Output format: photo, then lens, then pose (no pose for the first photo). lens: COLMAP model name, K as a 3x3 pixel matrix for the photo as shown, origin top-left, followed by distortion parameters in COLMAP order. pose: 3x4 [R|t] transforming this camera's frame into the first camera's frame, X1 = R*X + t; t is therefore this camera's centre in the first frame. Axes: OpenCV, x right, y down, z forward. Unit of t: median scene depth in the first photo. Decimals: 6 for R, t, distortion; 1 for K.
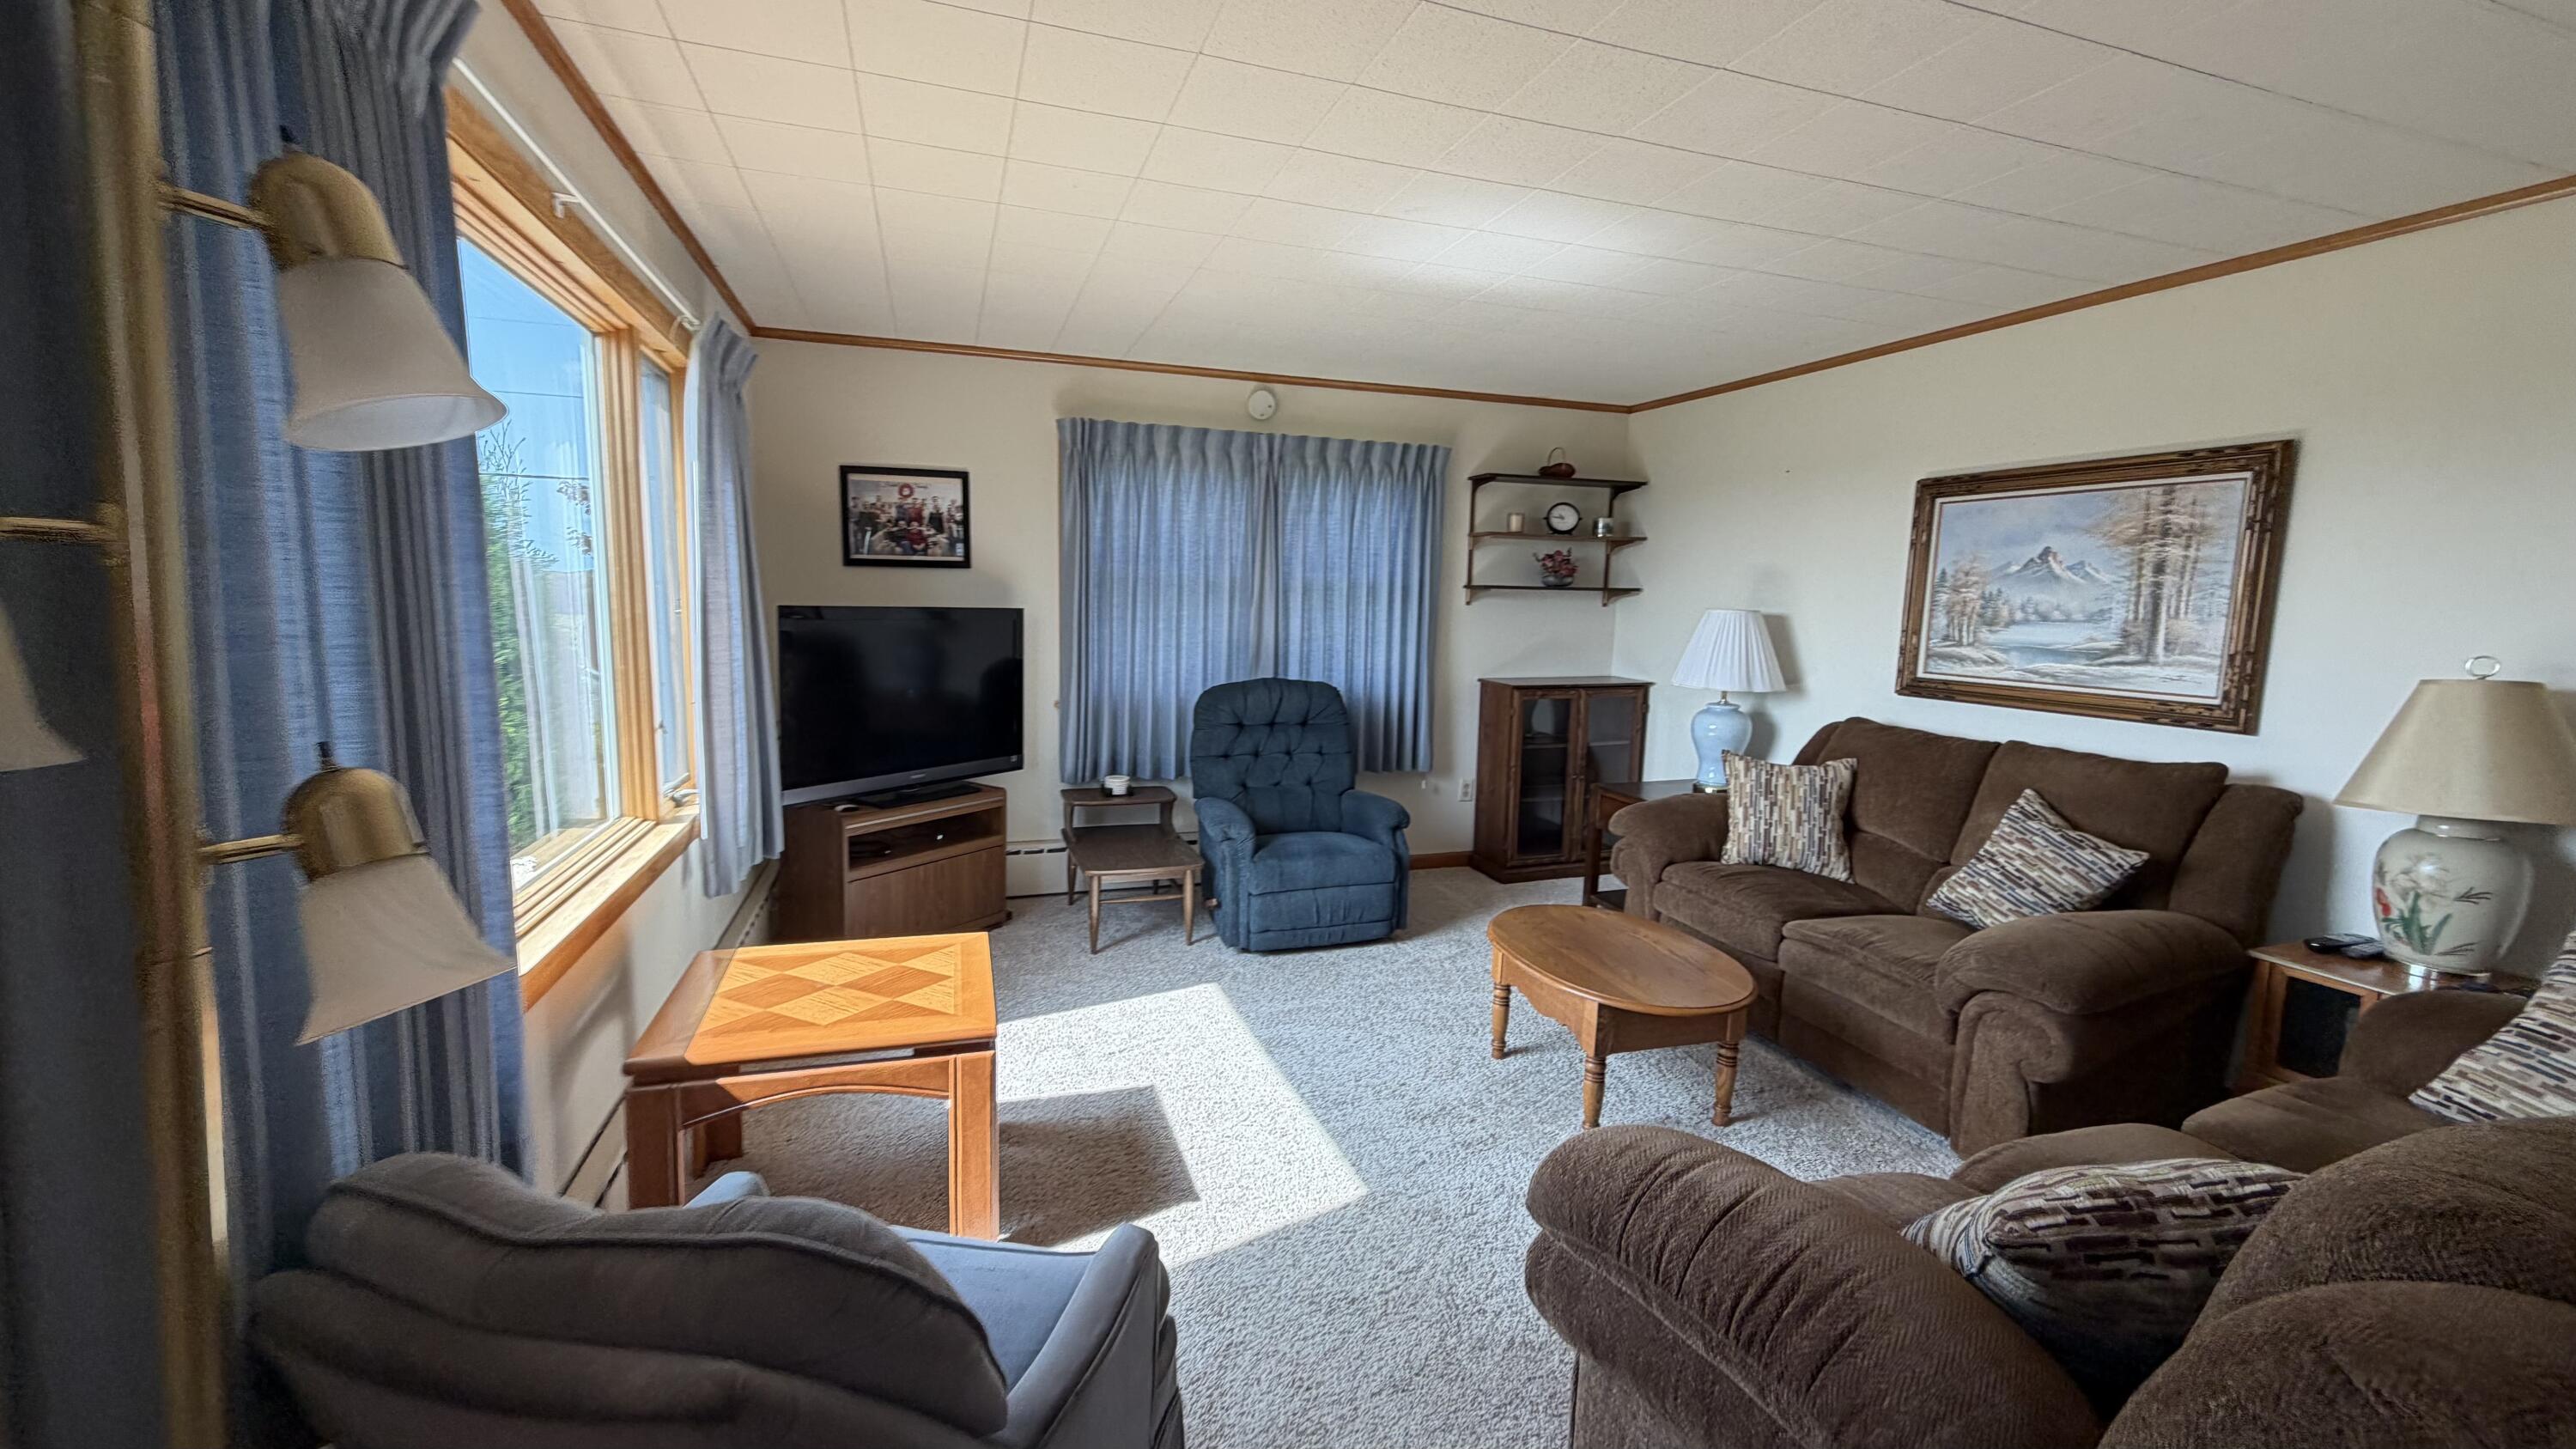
lens RADIAL K [[1025.1, 0, 1276.1], [0, 1025.1, 723.6], [0, 0, 1]] dist [0.000464, -0.000055]
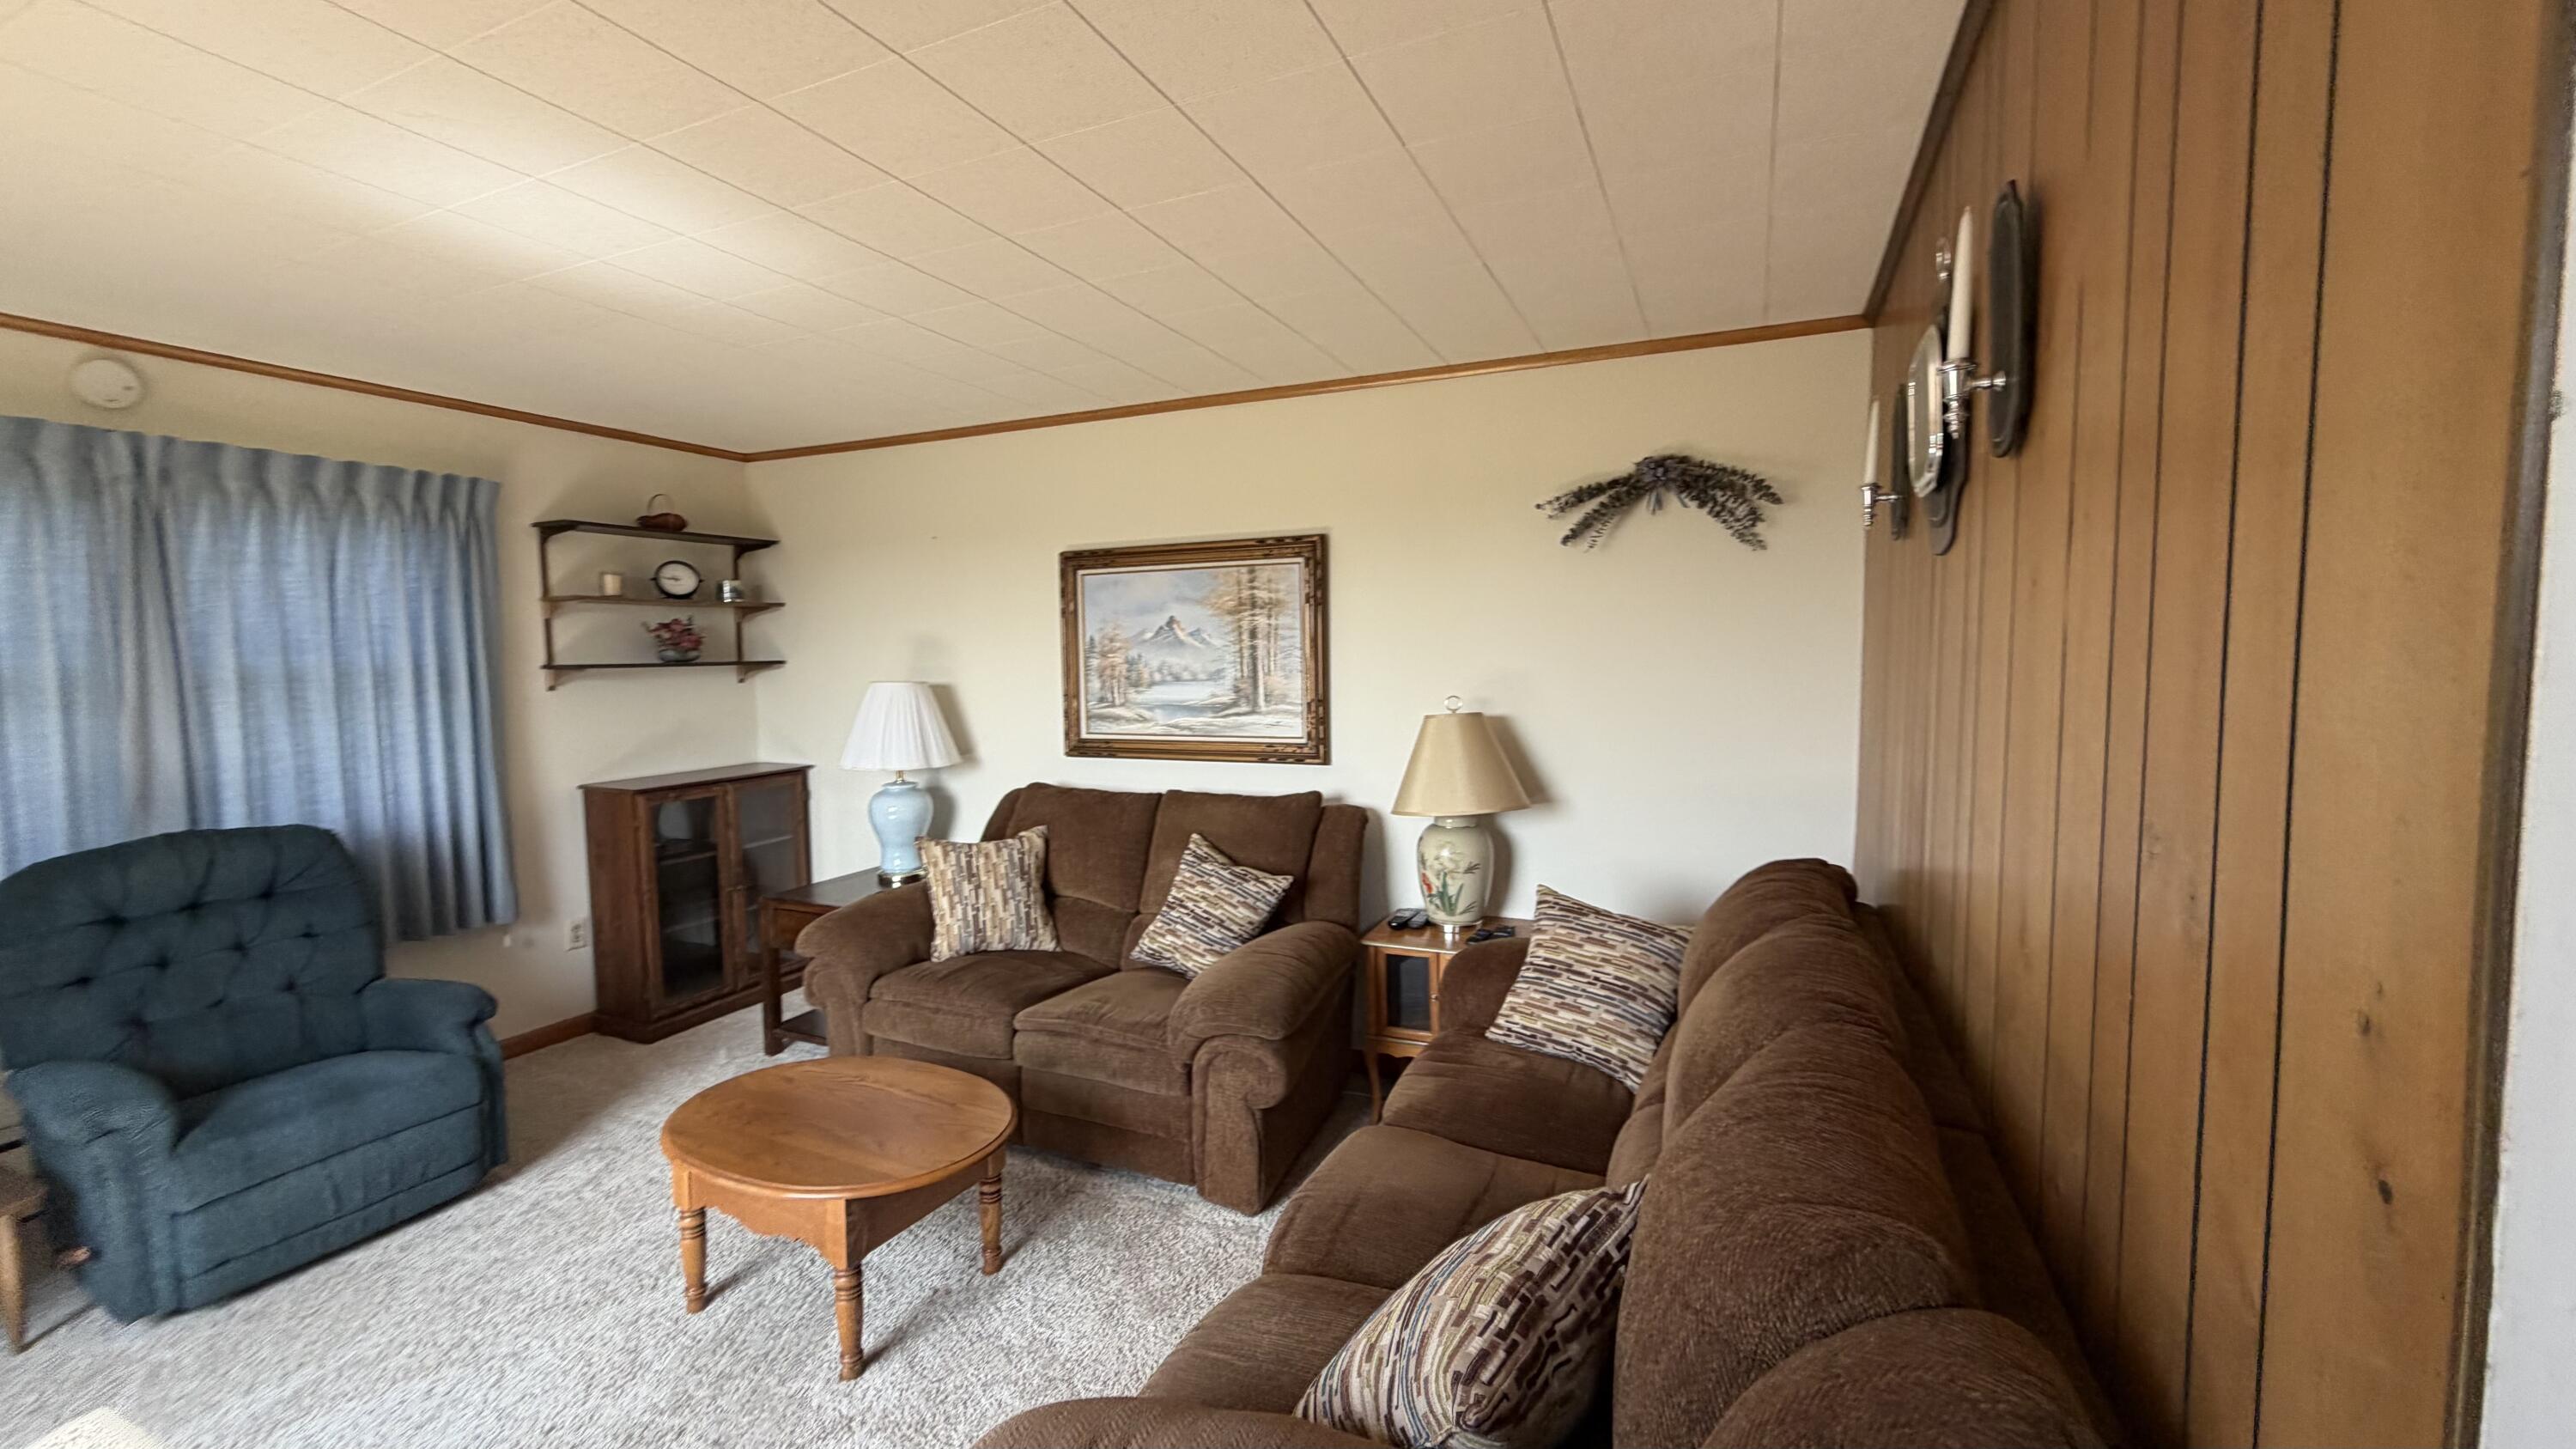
lens RADIAL K [[1025.1, 0, 1281.0], [0, 1025.1, 720.3], [0, 0, 1]] dist [0.000464, -0.000055]
pose [[0.678130, -0.079945, 0.730581, -0.002666], [0.123131, 0.992374, -0.005699, -0.031926], [-0.724554, 0.093822, 0.682802, 0.130594]]
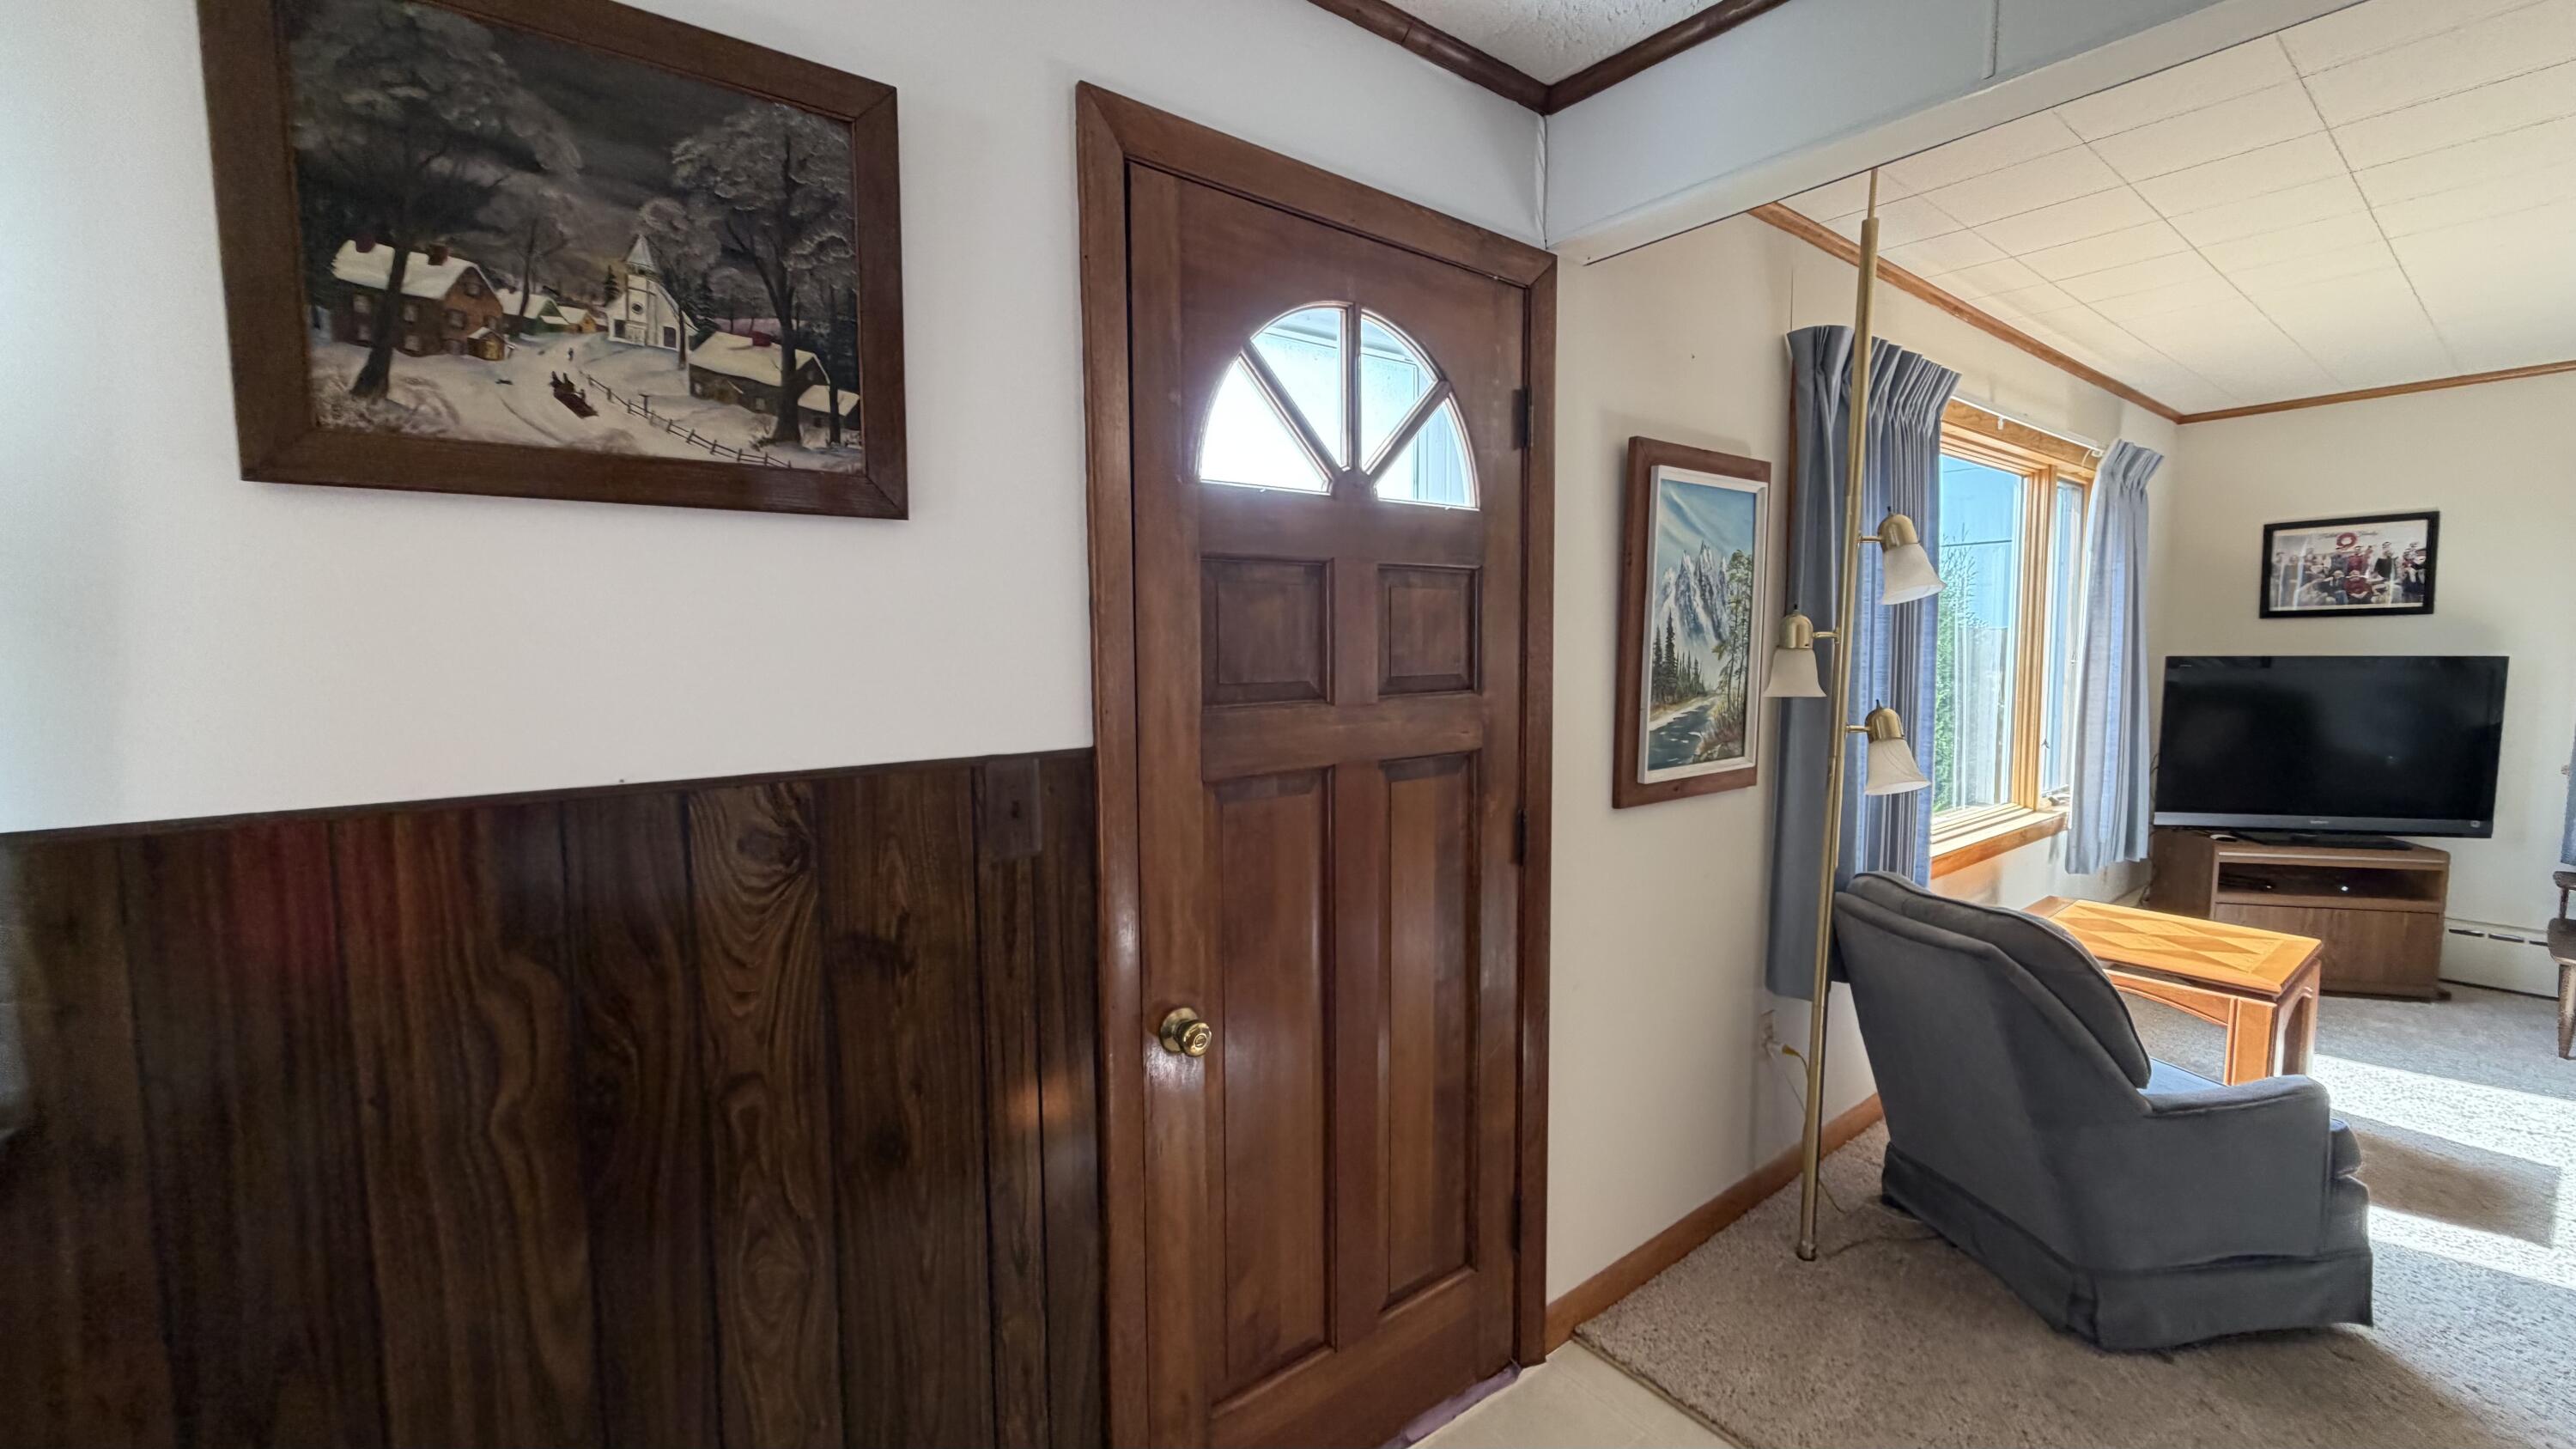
lens RADIAL K [[1025.1, 0, 1284.8], [0, 1025.1, 722.6], [0, 0, 1]] dist [0.000464, -0.000055]
pose [[0.342239, 0.046250, -0.938474, 0.261254], [-0.098569, 0.995044, 0.013092, 0.043138], [0.934428, 0.088024, 0.345102, -0.332421]]
